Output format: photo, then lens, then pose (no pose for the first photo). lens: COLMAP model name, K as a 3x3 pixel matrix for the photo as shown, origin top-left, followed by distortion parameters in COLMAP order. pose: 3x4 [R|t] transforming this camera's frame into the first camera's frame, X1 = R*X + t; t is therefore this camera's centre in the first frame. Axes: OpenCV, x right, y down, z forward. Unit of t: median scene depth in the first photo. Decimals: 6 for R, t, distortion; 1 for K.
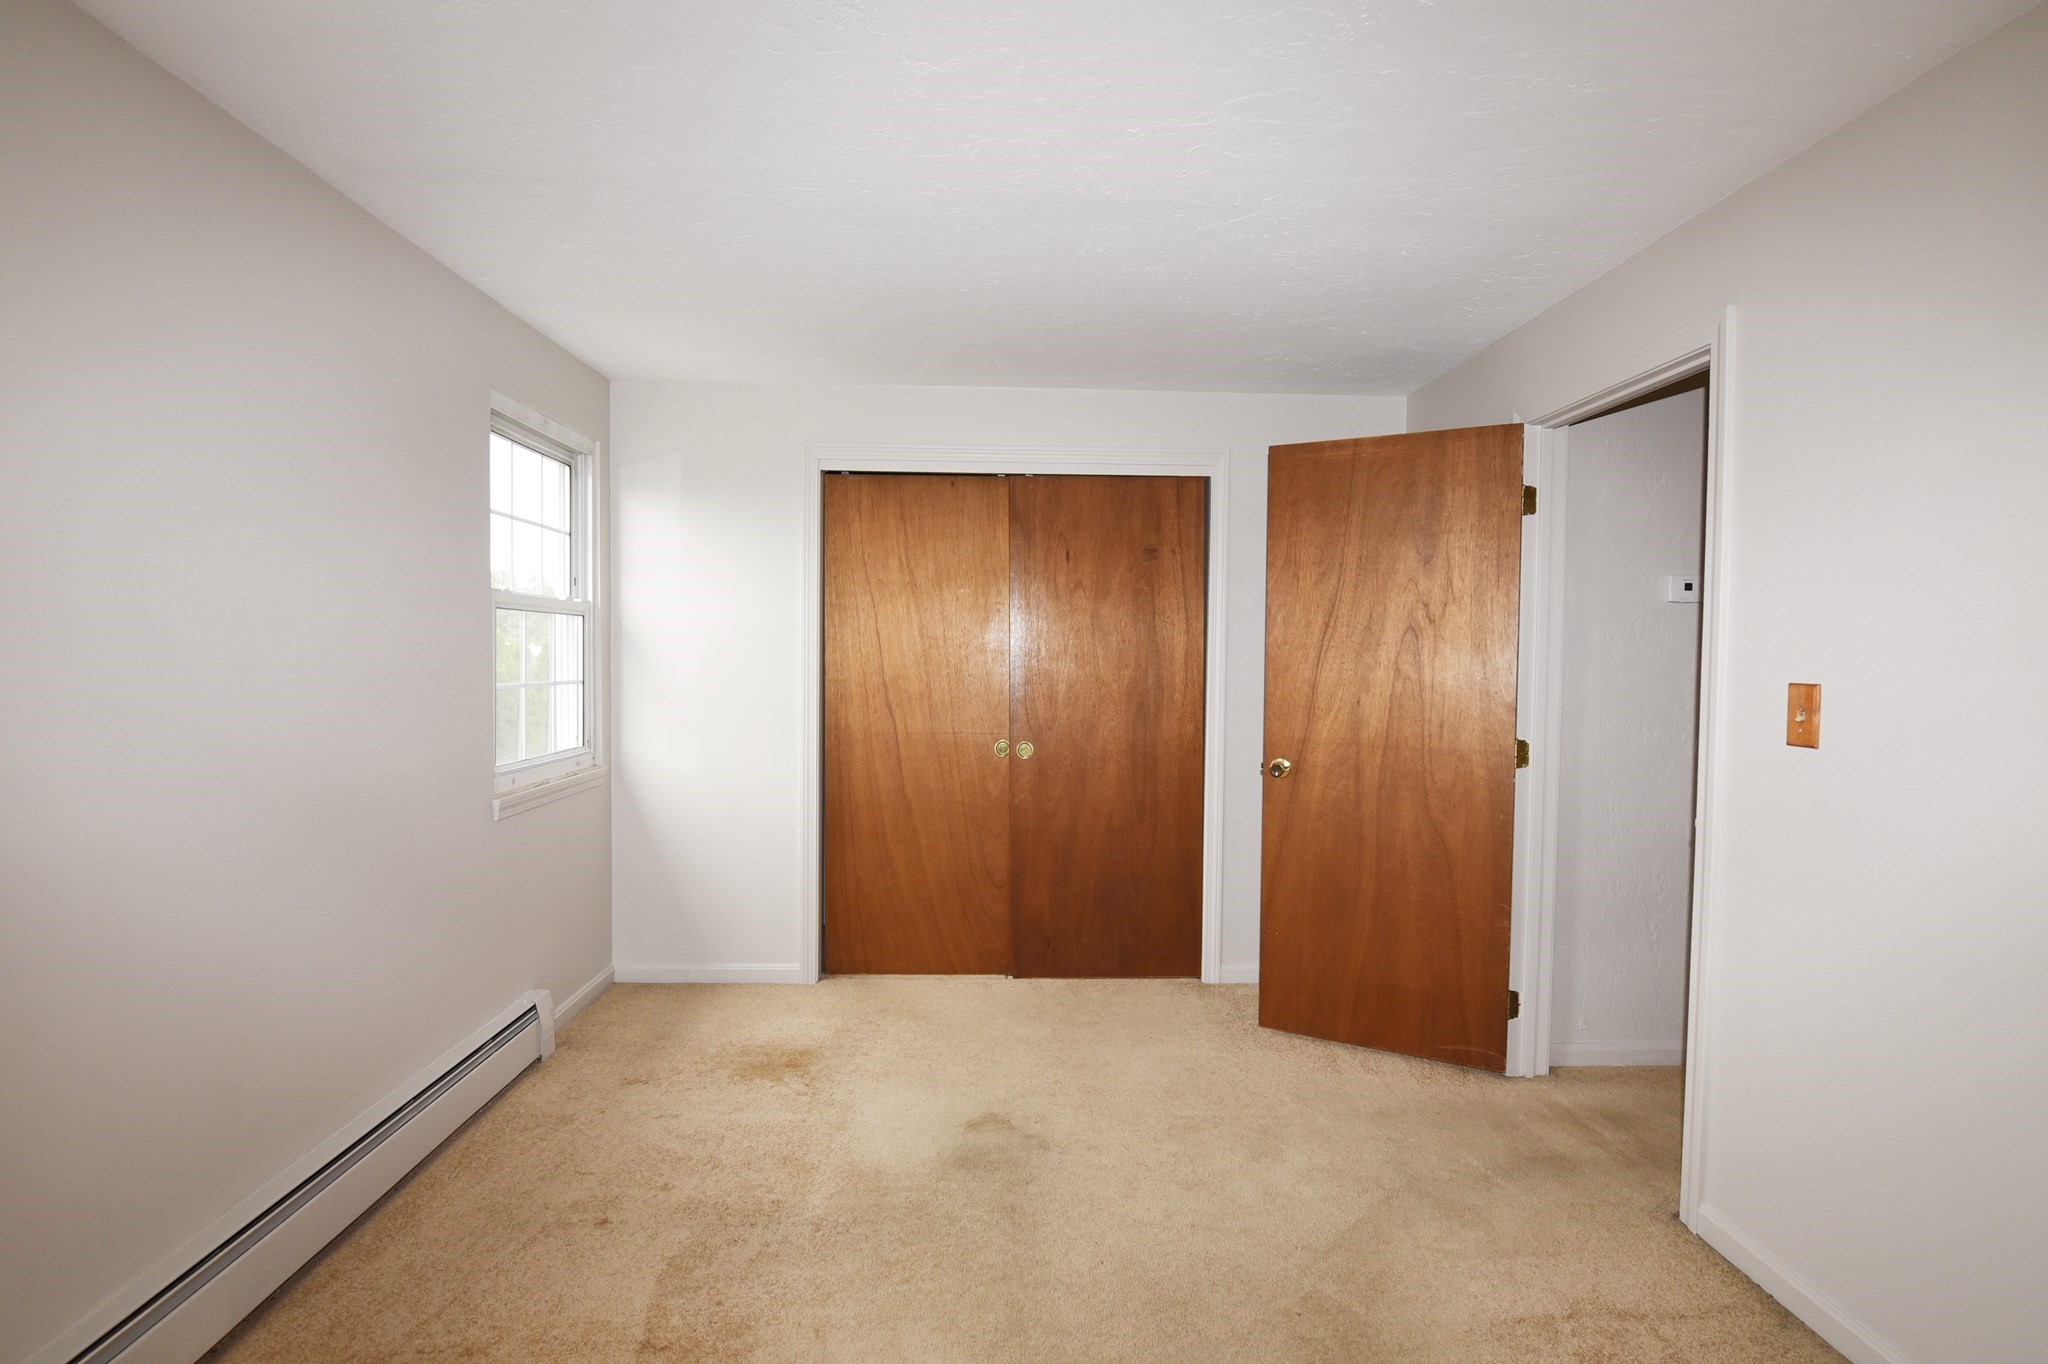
lens RADIAL K [[977.6, 0, 1027.7], [0, 977.6, 686.0], [0, 0, 1]] dist [-0.018738, -0.002169]
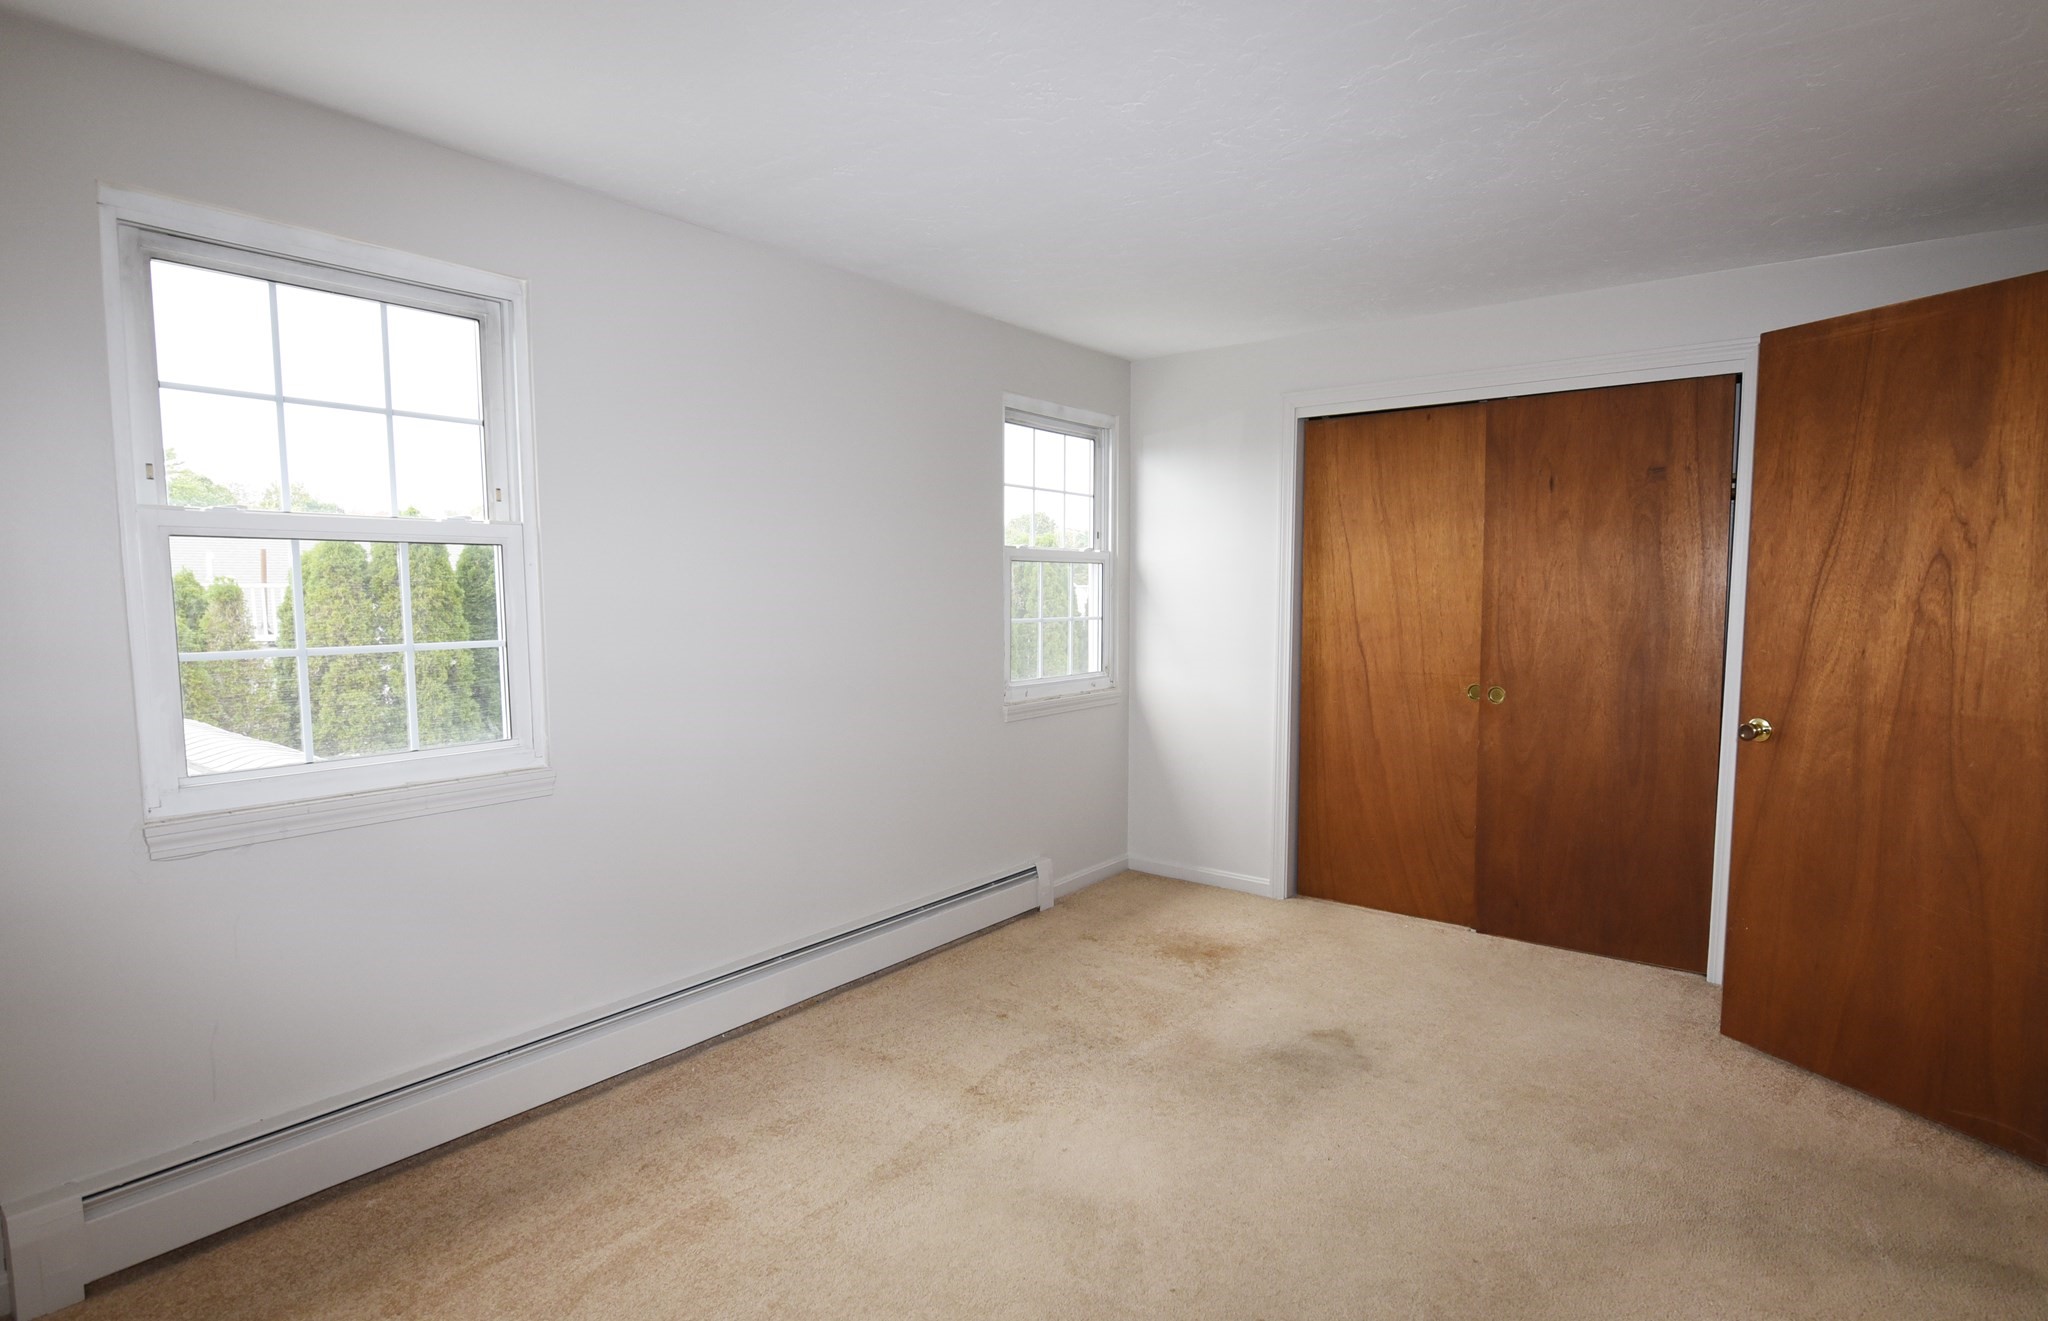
lens RADIAL K [[1019.1, 0, 1055.5], [0, 1019.1, 685.8], [0, 0, 1]] dist [-0.031045, 0.000093]
pose [[0.774057, 0.049259, -0.631197, 0.352683], [-0.012730, 0.997978, 0.062271, 0.001786], [0.632988, -0.040166, 0.773119, -0.025364]]
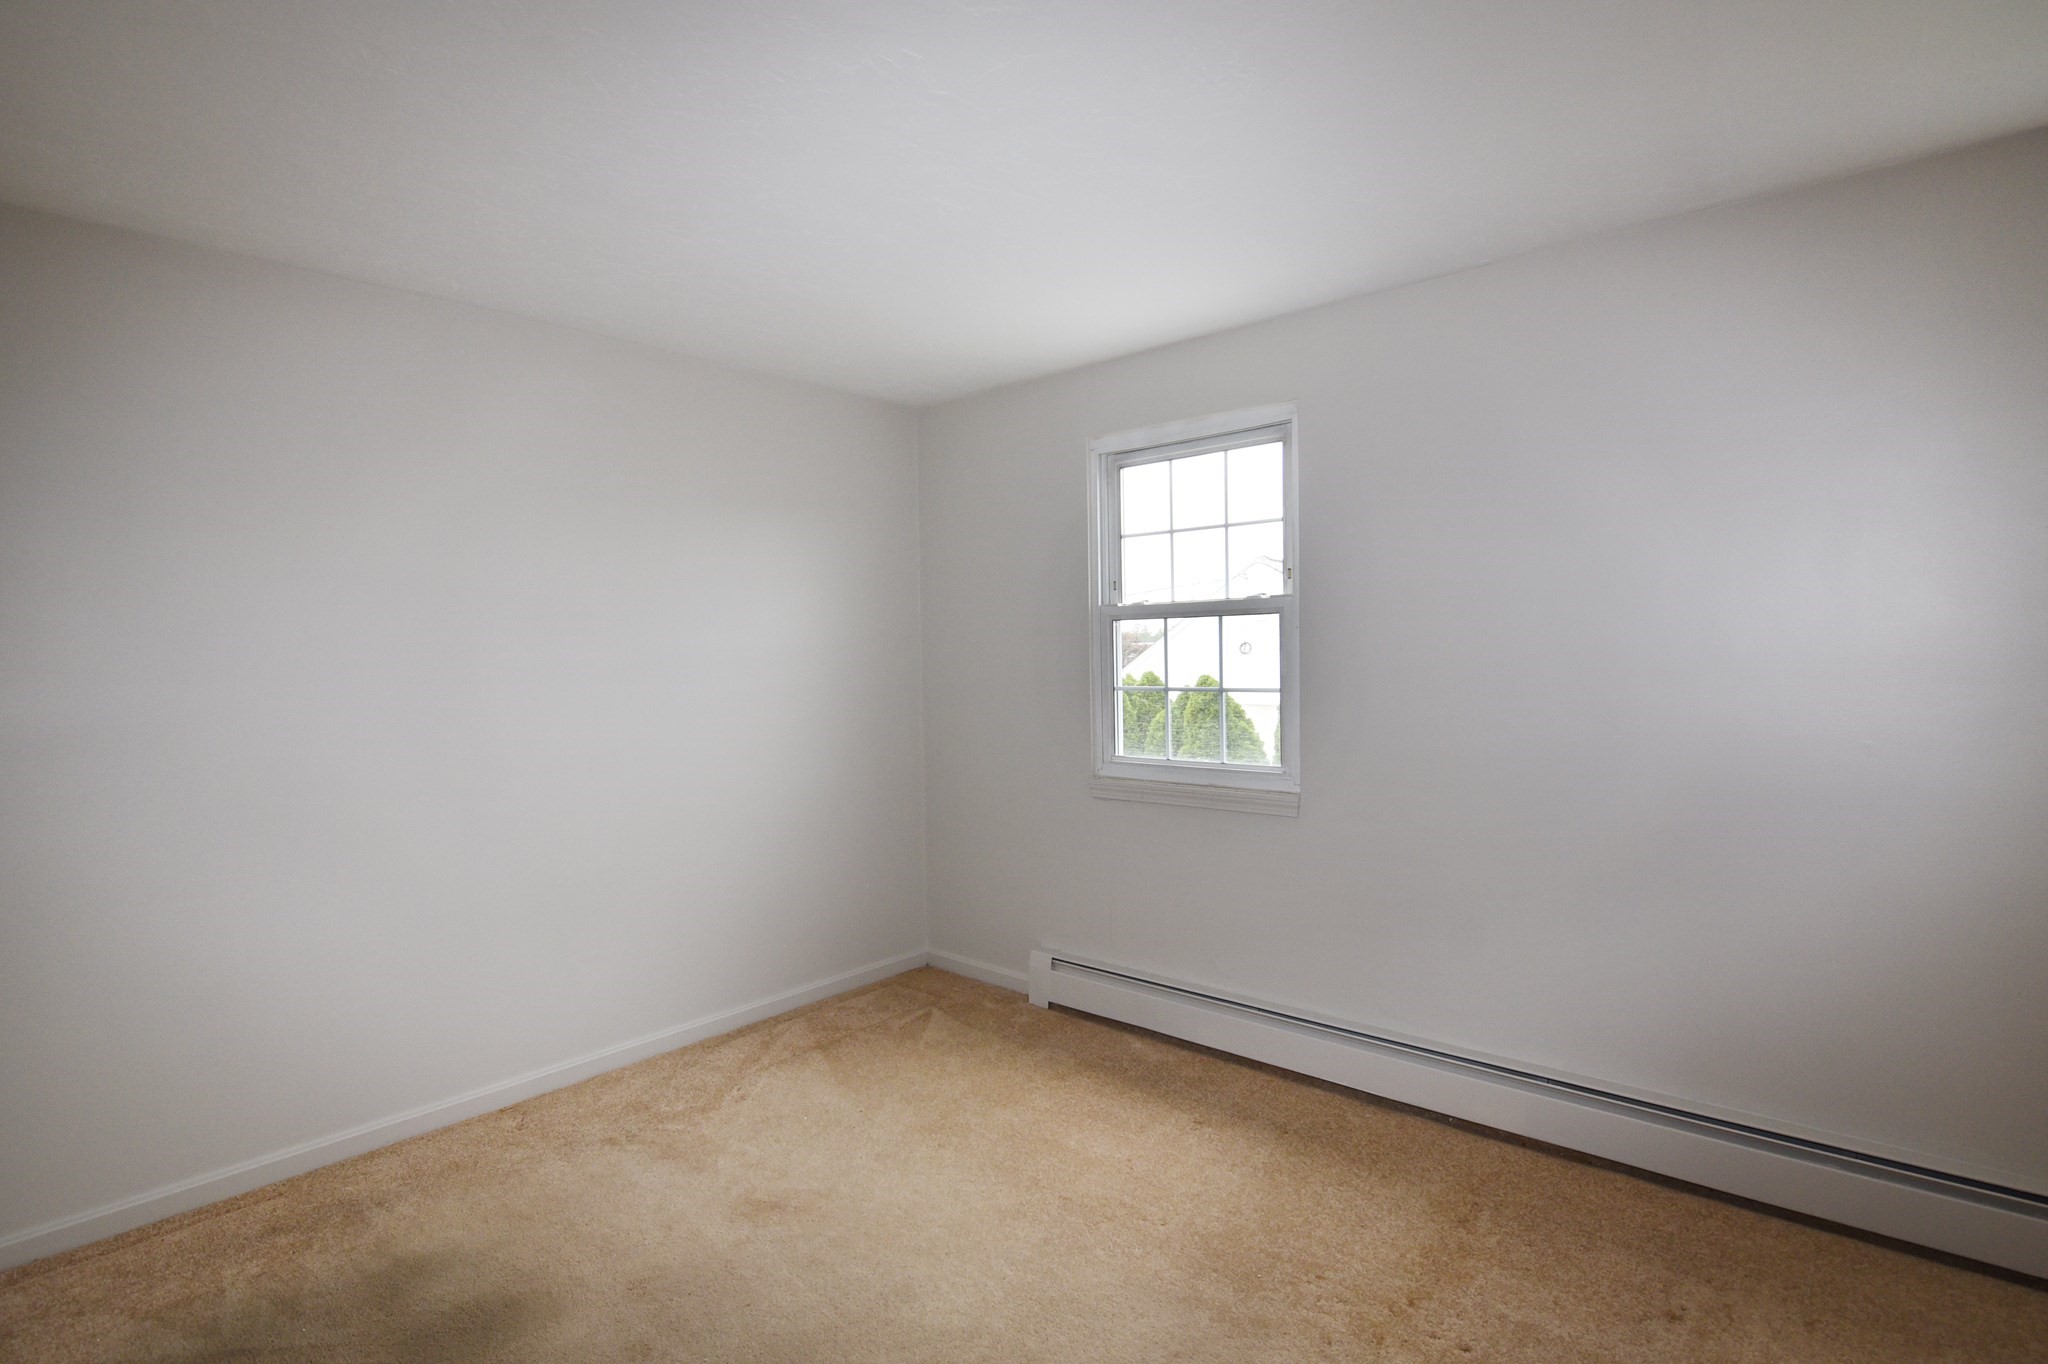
lens RADIAL K [[977.6, 0, 1027.7], [0, 977.6, 686.0], [0, 0, 1]] dist [-0.018738, -0.002169]
pose [[-0.687982, 0.029538, -0.725126, 0.393089], [-0.010962, 0.998634, 0.051080, -0.028367], [0.725645, 0.043091, -0.686719, 0.813078]]
